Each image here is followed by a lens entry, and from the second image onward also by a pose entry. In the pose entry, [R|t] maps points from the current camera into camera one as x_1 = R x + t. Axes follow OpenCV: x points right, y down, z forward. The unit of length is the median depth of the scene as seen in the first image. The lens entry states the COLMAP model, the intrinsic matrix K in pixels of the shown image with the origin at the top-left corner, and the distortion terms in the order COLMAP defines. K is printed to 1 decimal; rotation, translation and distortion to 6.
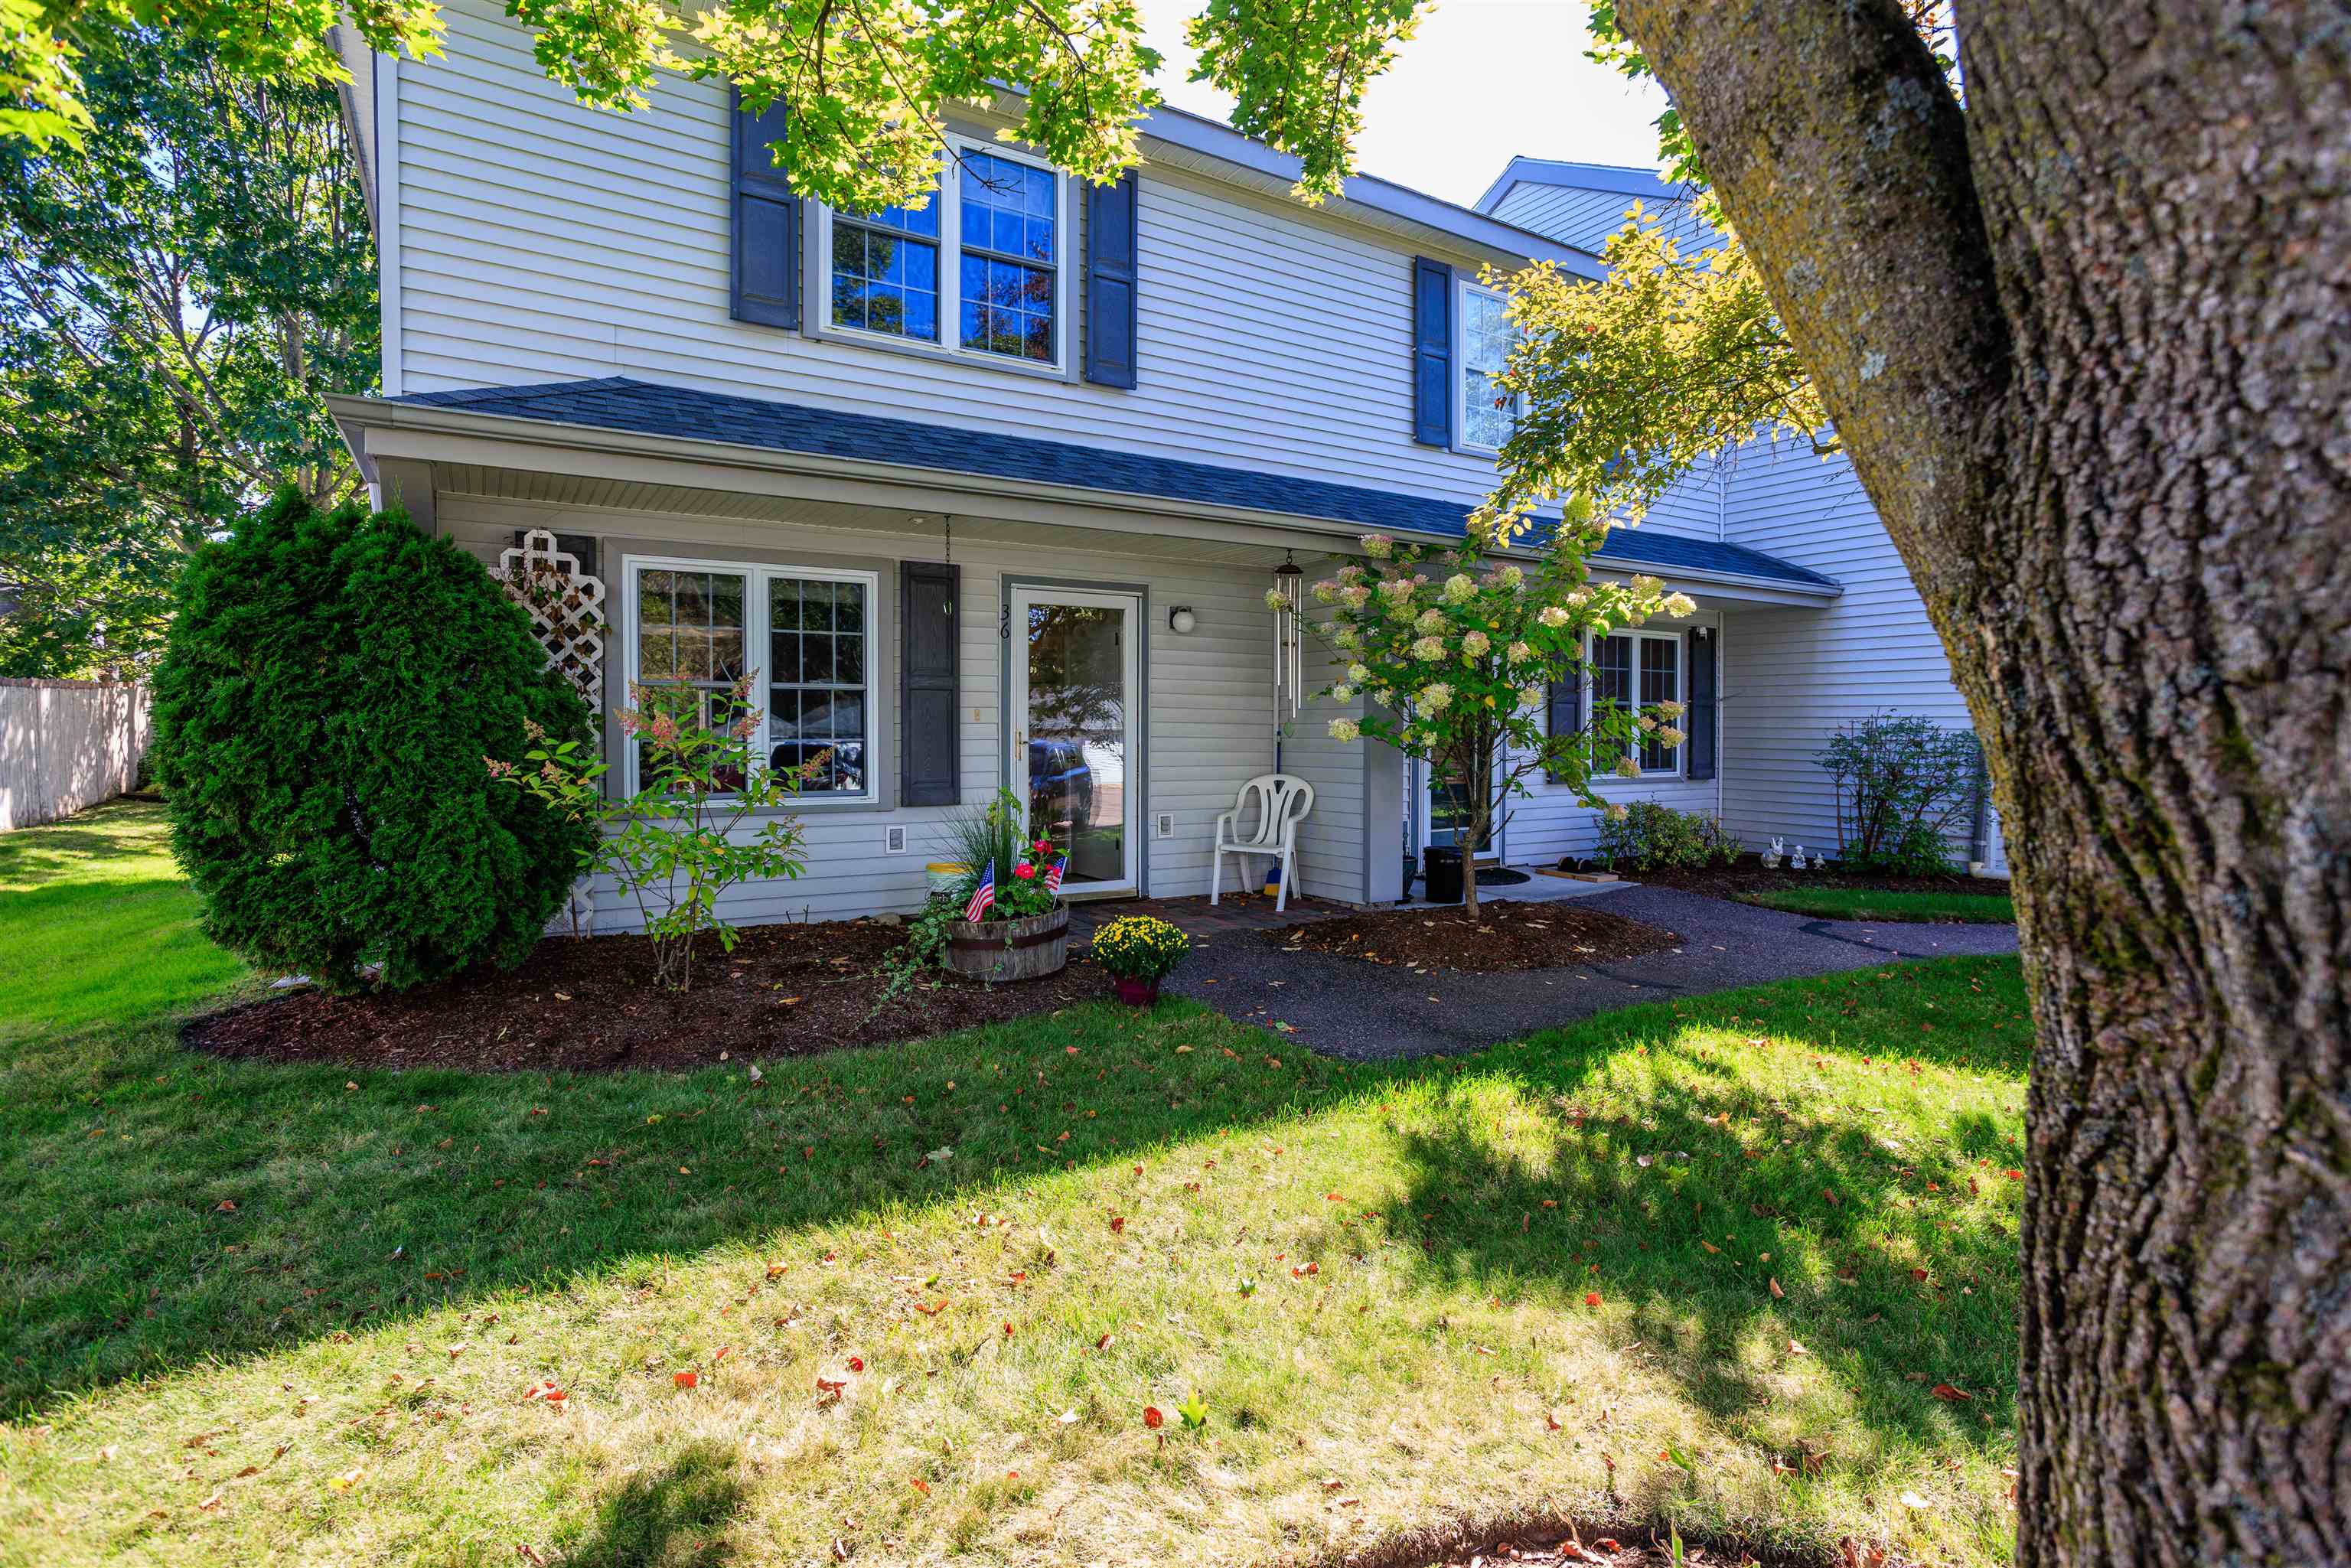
lens RADIAL K [[1138.0, 0, 1170.9], [0, 1138.0, 737.2], [0, 0, 1]] dist [-0.040530, 0.019243]
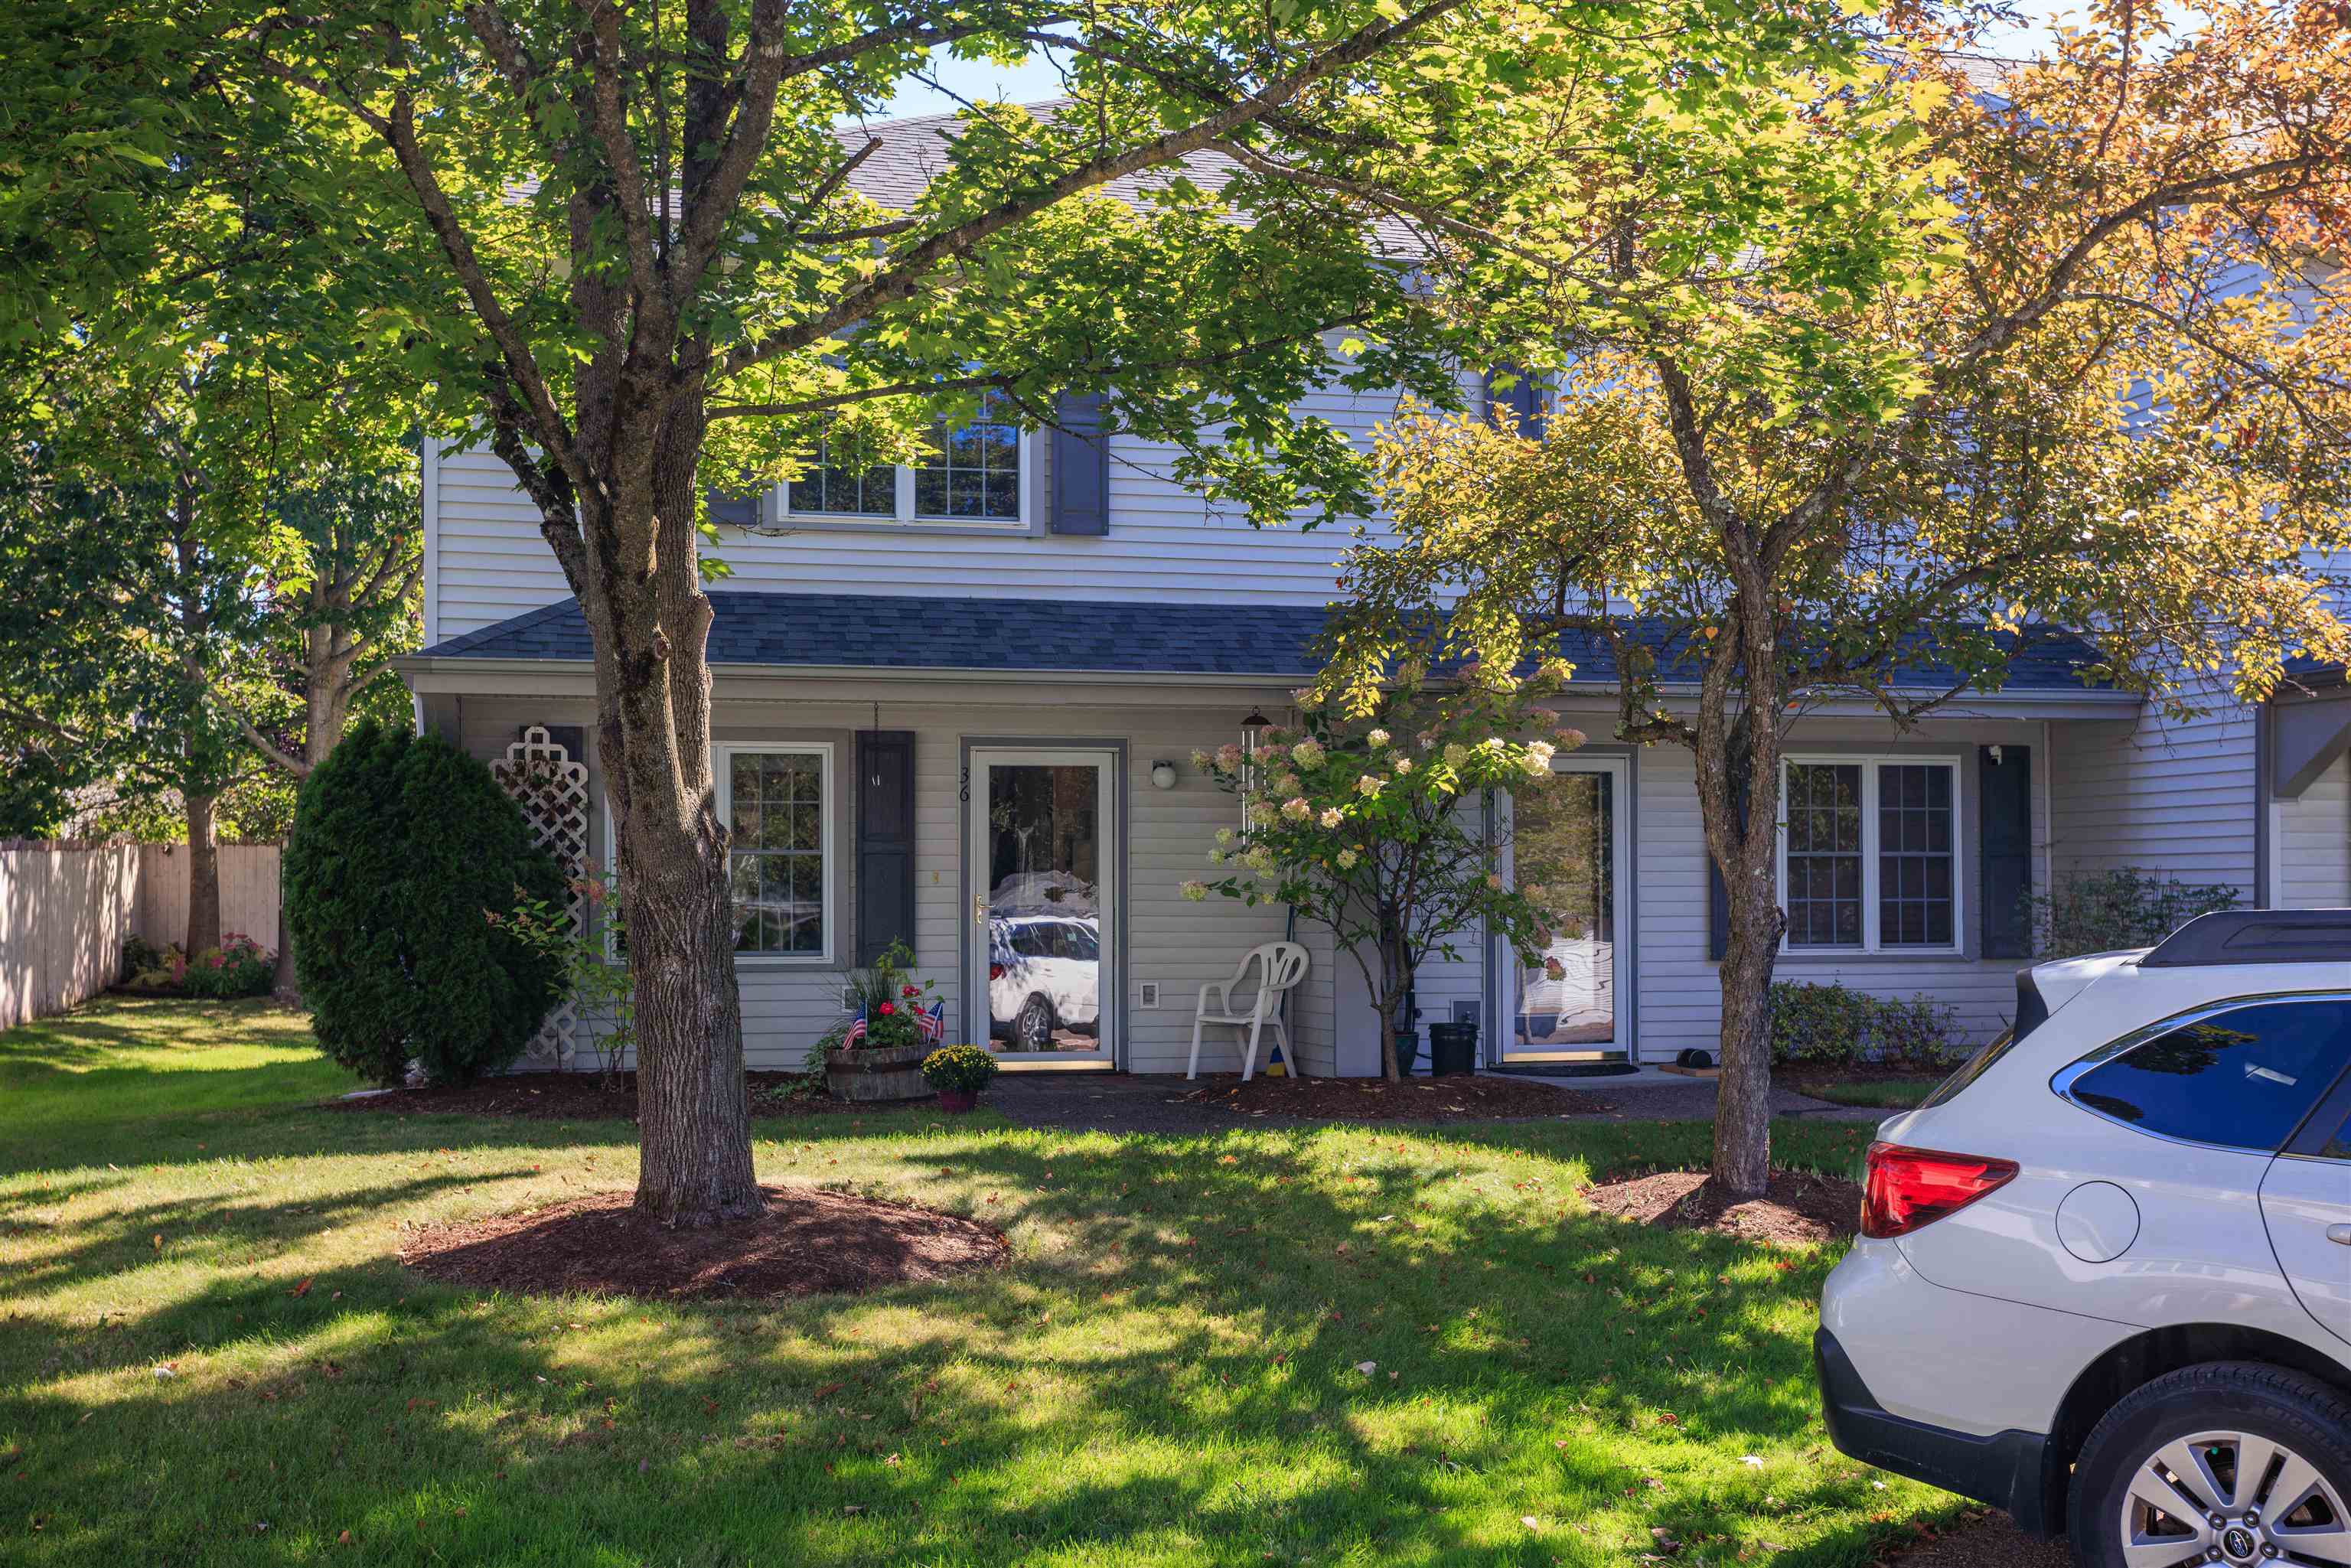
lens RADIAL K [[2552.5, 0, 1176.9], [0, 2552.5, 791.9], [0, 0, 1]] dist [0.021717, 0.000000]
pose [[0.950394, -0.016778, -0.310595, 0.898018], [0.001203, 0.998735, -0.050271, 0.022383], [0.311045, 0.047403, 0.949212, -1.320278]]
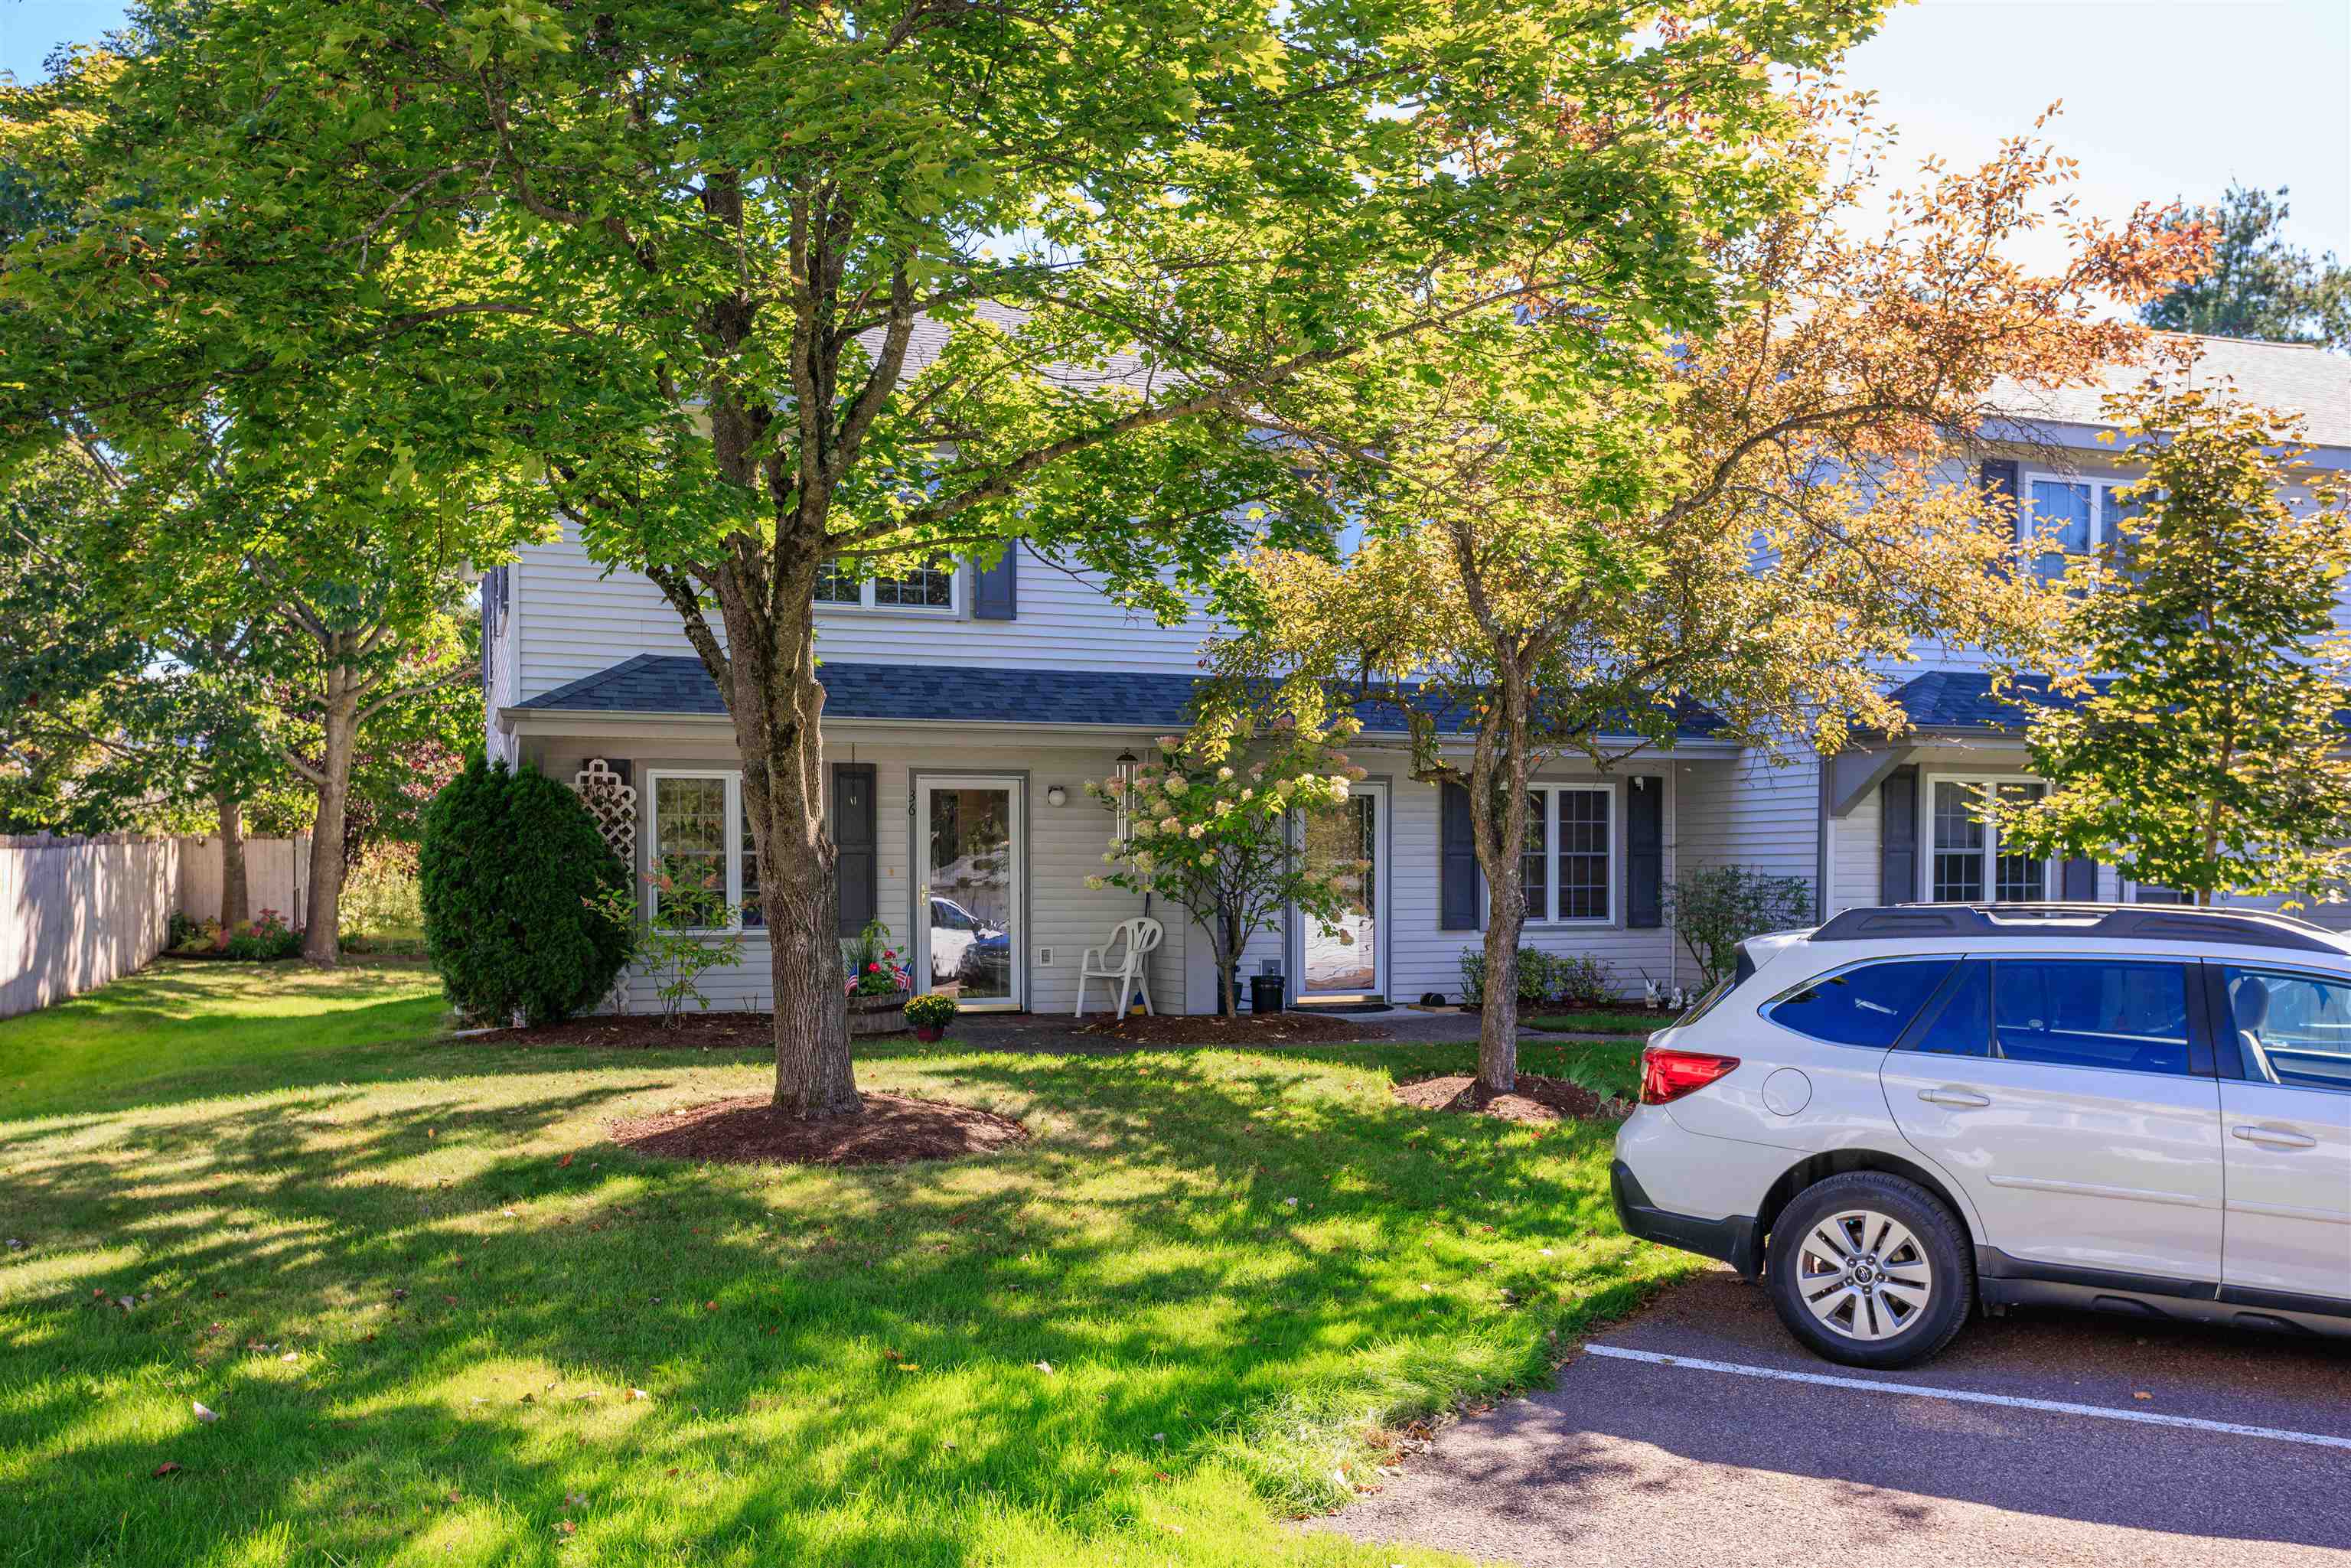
lens RADIAL K [[2050.4, 0, 1181.9], [0, 2050.4, 879.6], [0, 0, 1]] dist [-0.001967, -0.012437]
pose [[0.980354, -0.003316, -0.197221, 0.805130], [0.002094, 0.999977, -0.006405, 0.008323], [0.197237, 0.005866, 0.980338, -1.647385]]
